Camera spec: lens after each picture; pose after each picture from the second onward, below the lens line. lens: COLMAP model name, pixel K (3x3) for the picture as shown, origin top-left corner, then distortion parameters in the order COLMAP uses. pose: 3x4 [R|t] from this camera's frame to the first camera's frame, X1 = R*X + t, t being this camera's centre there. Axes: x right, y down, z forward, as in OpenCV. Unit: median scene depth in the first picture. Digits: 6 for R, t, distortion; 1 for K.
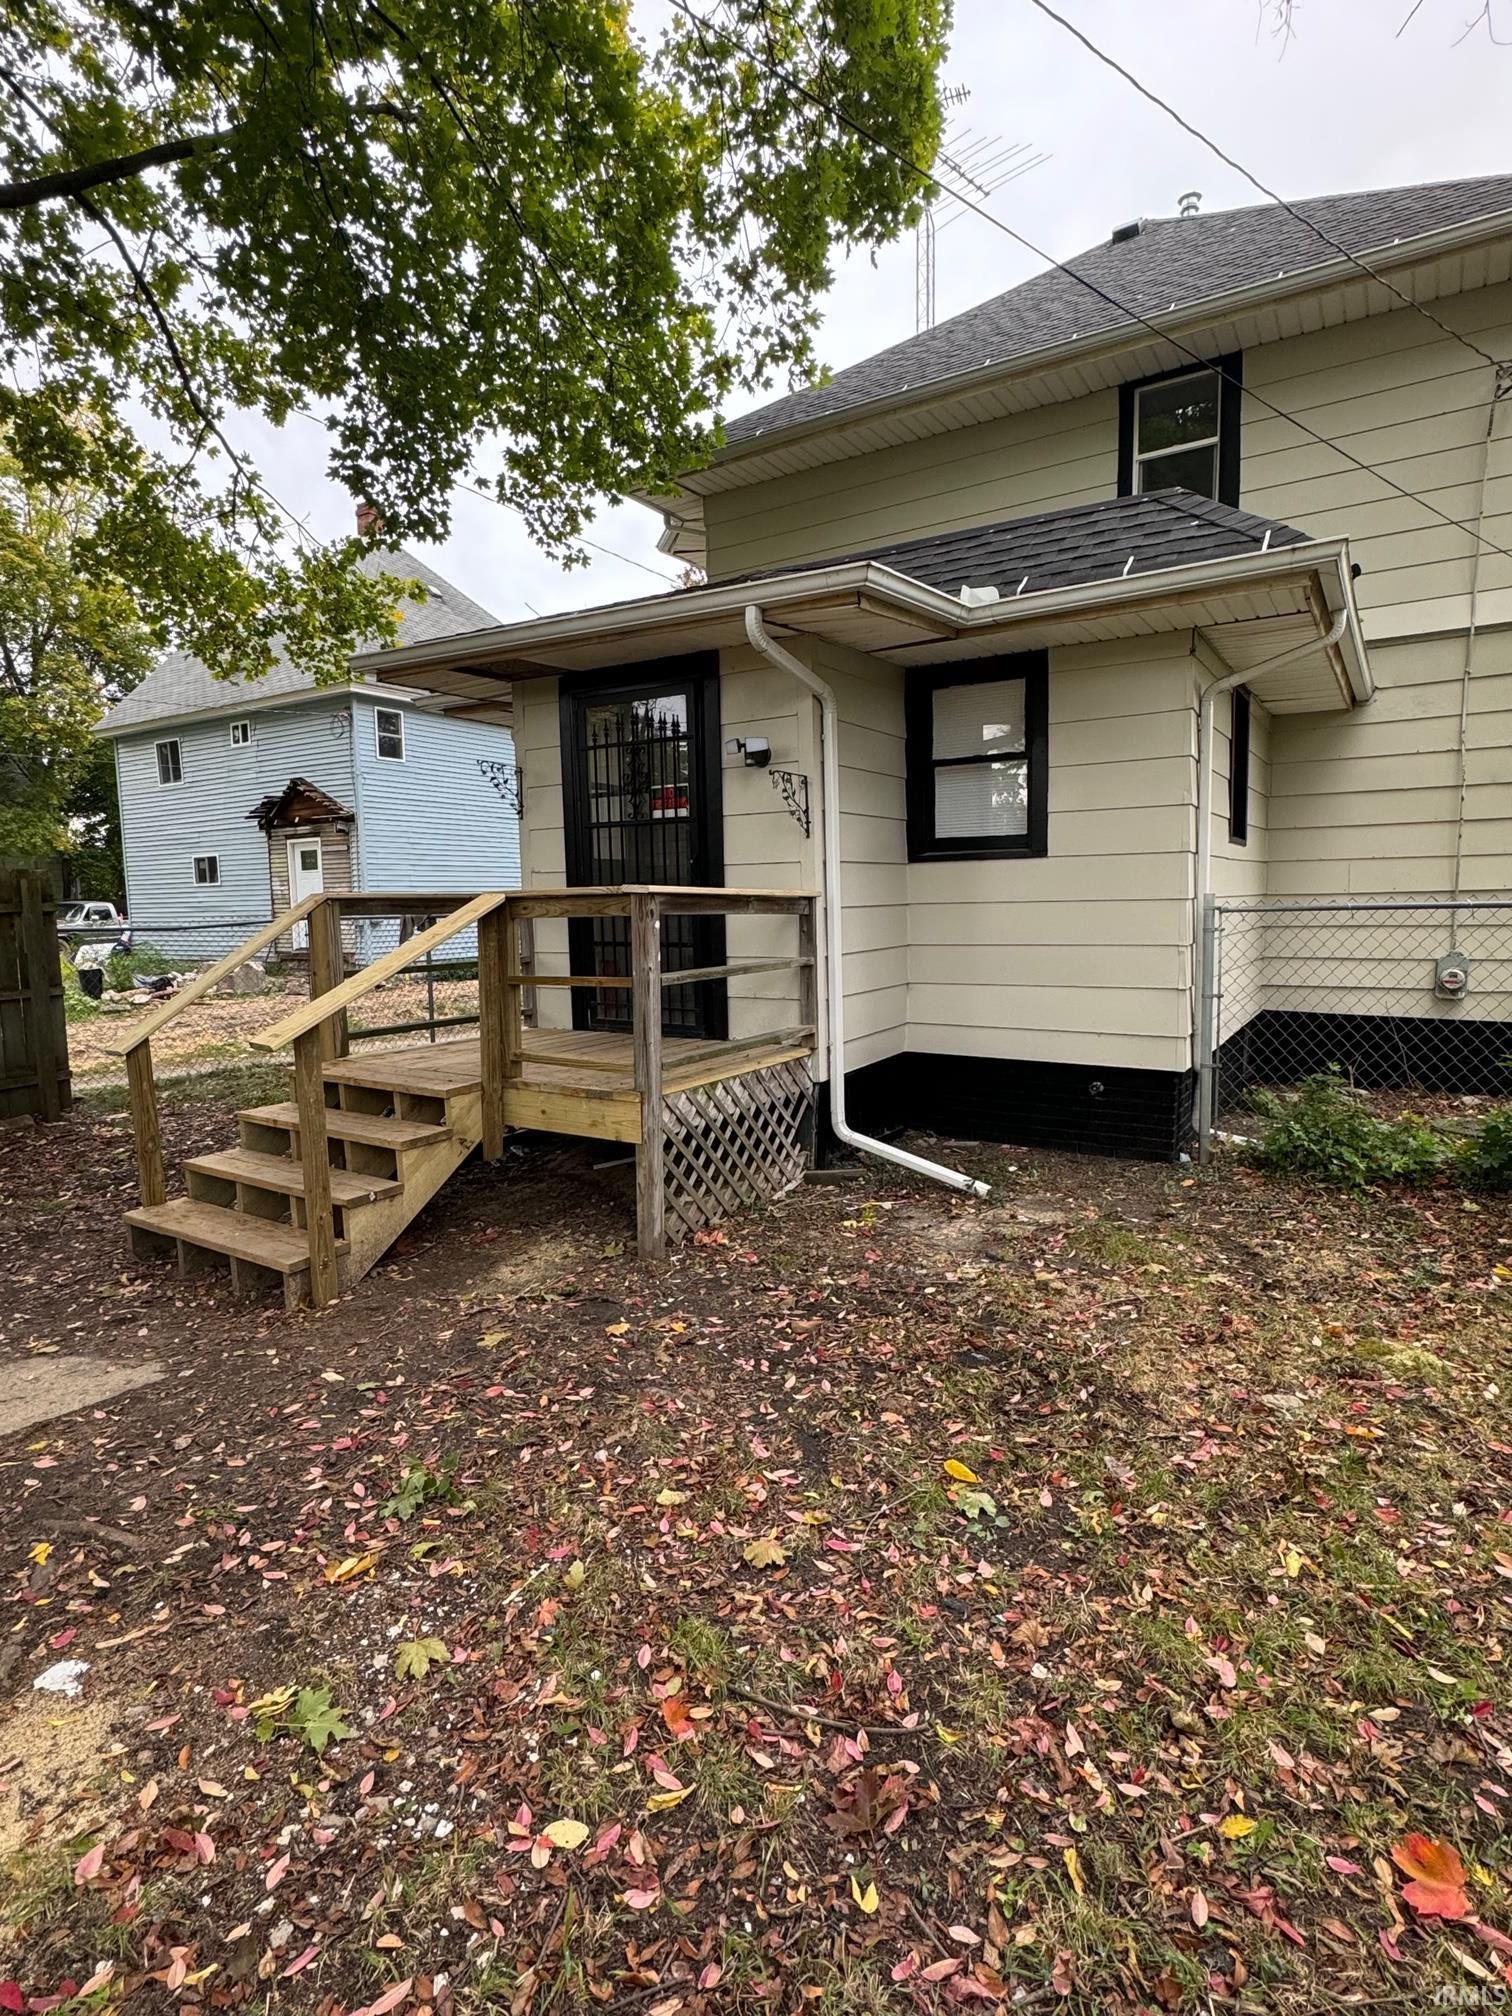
lens RADIAL K [[1037.4, 0, 754.8], [0, 1037.4, 1005.5], [0, 0, 1]] dist [-0.009244, 0.001231]
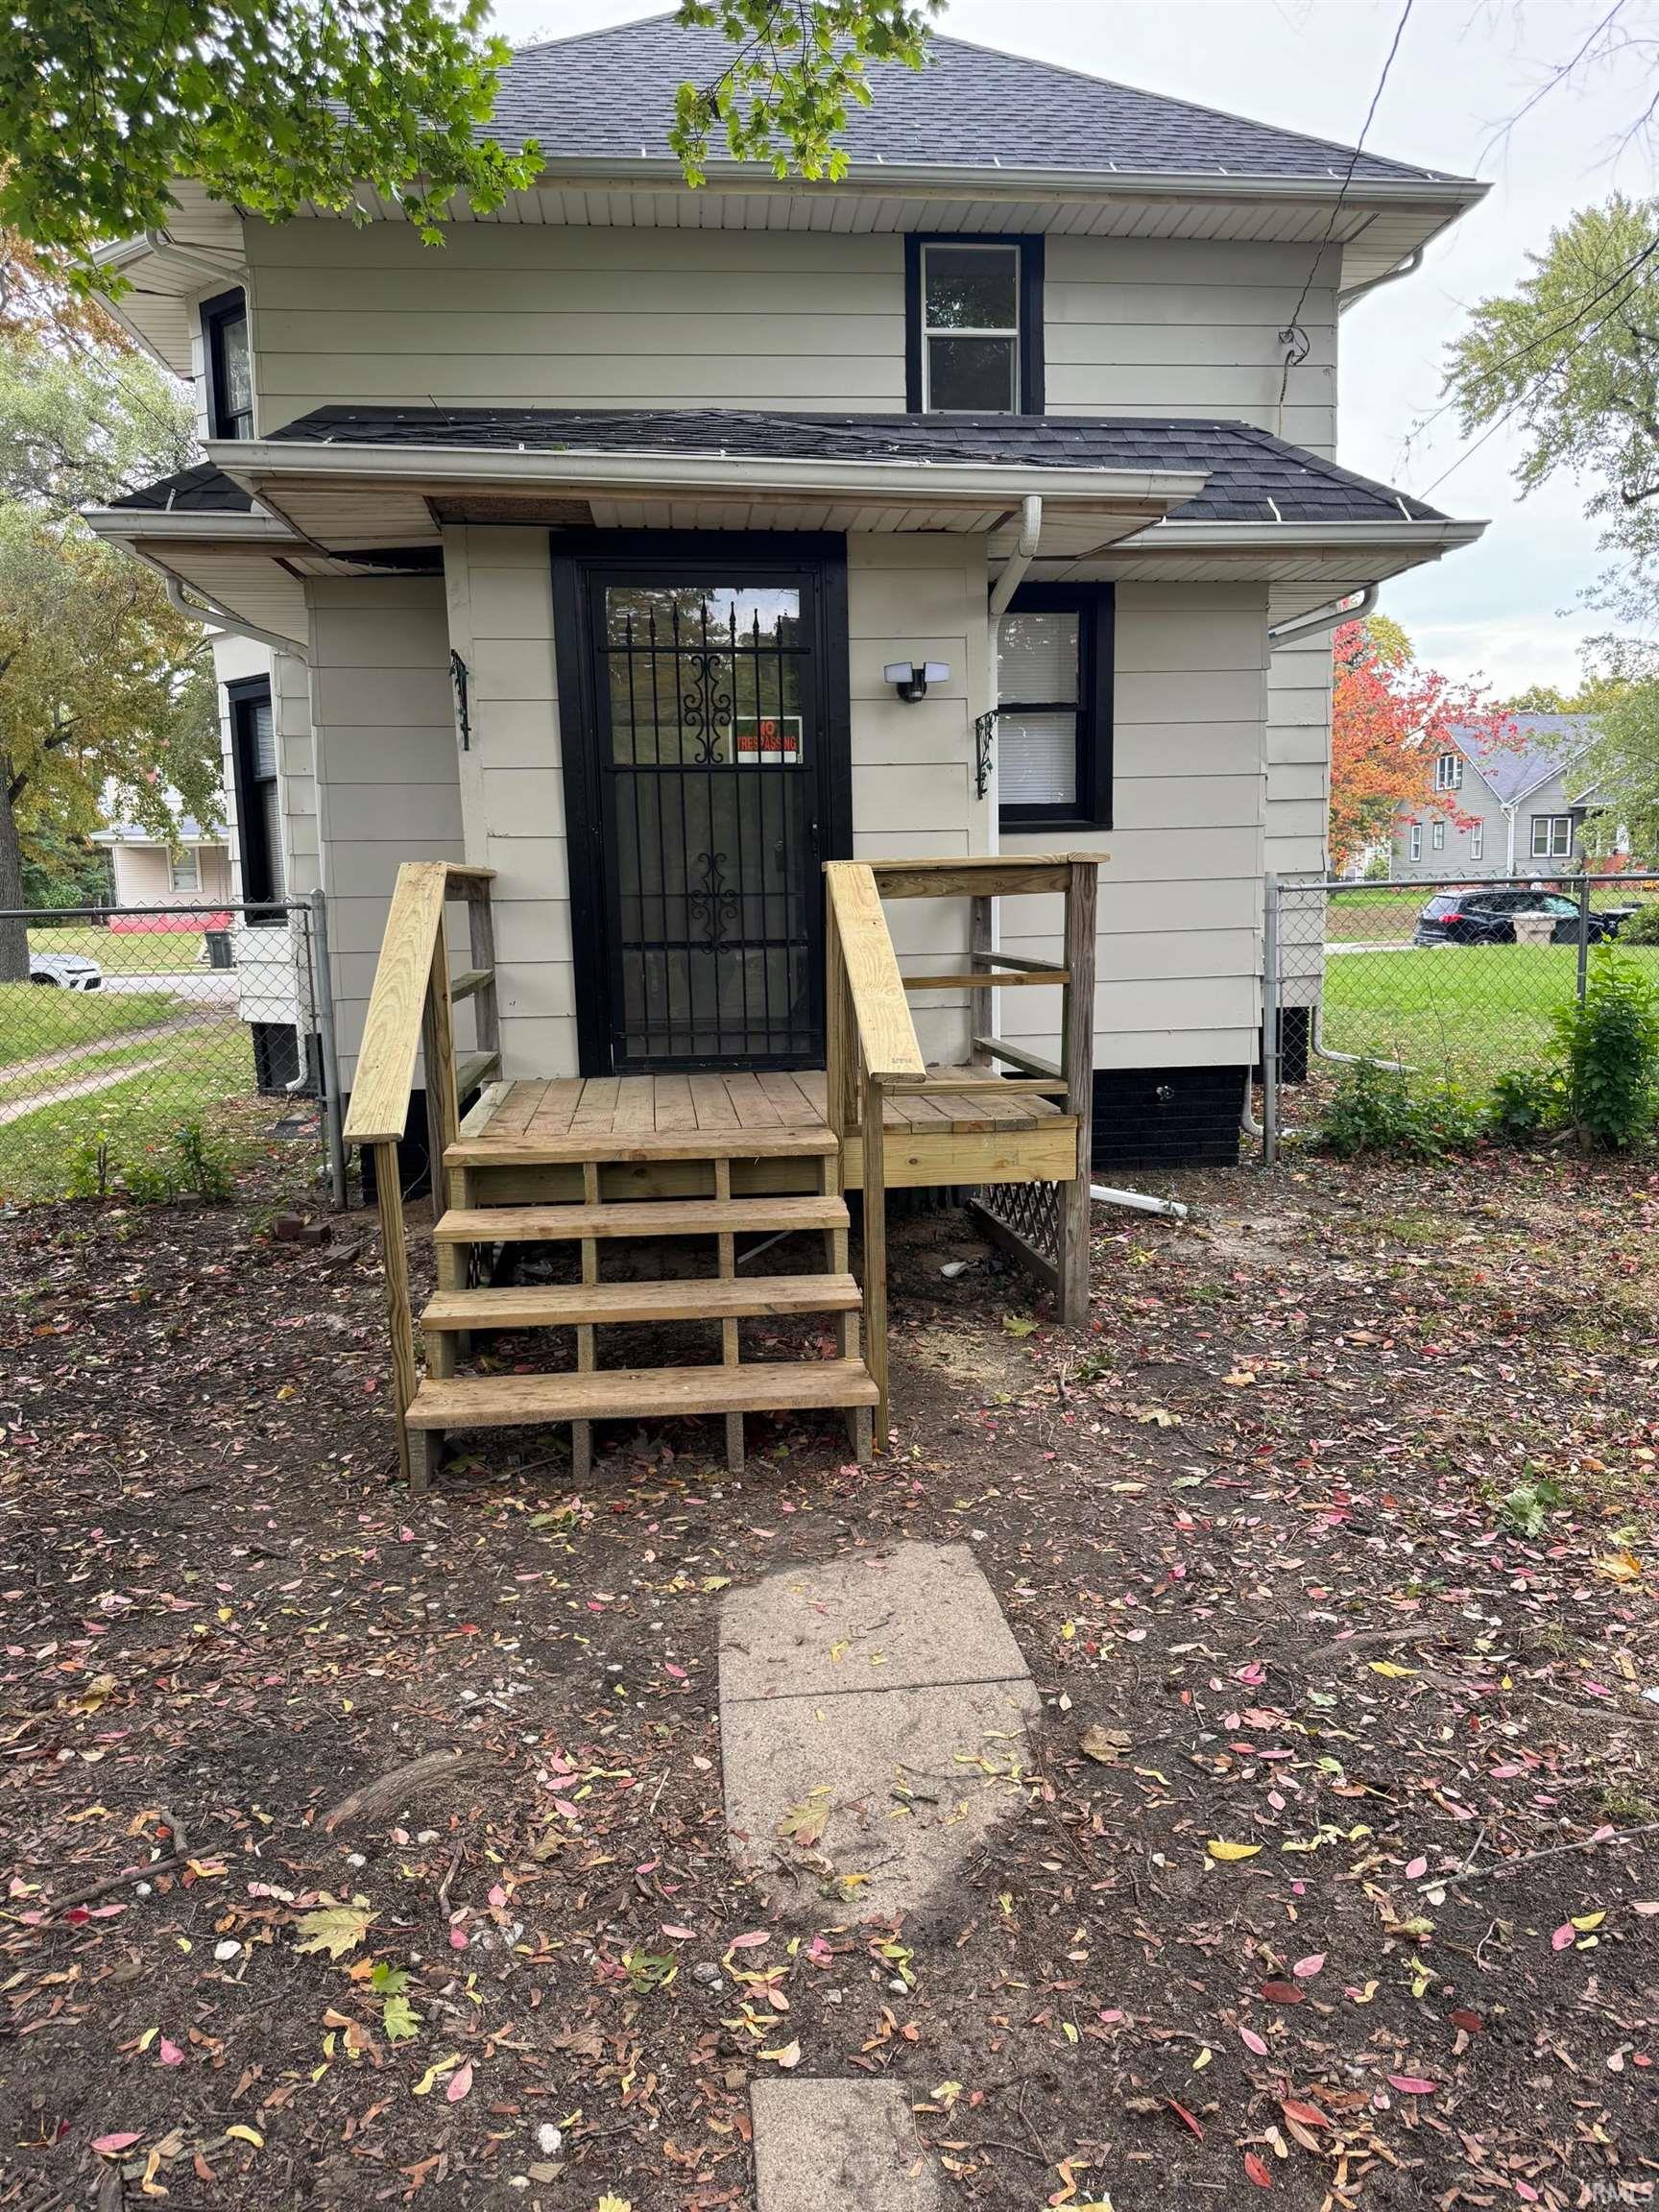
lens RADIAL K [[1553.6, 0, 831.3], [0, 1553.6, 1105.6], [0, 0, 1]] dist [0.019583, -0.002787]
pose [[0.783788, -0.087923, 0.614773, -0.790235], [0.067119, 0.996122, 0.056891, -0.004368], [-0.617390, -0.003328, 0.786650, 0.138746]]
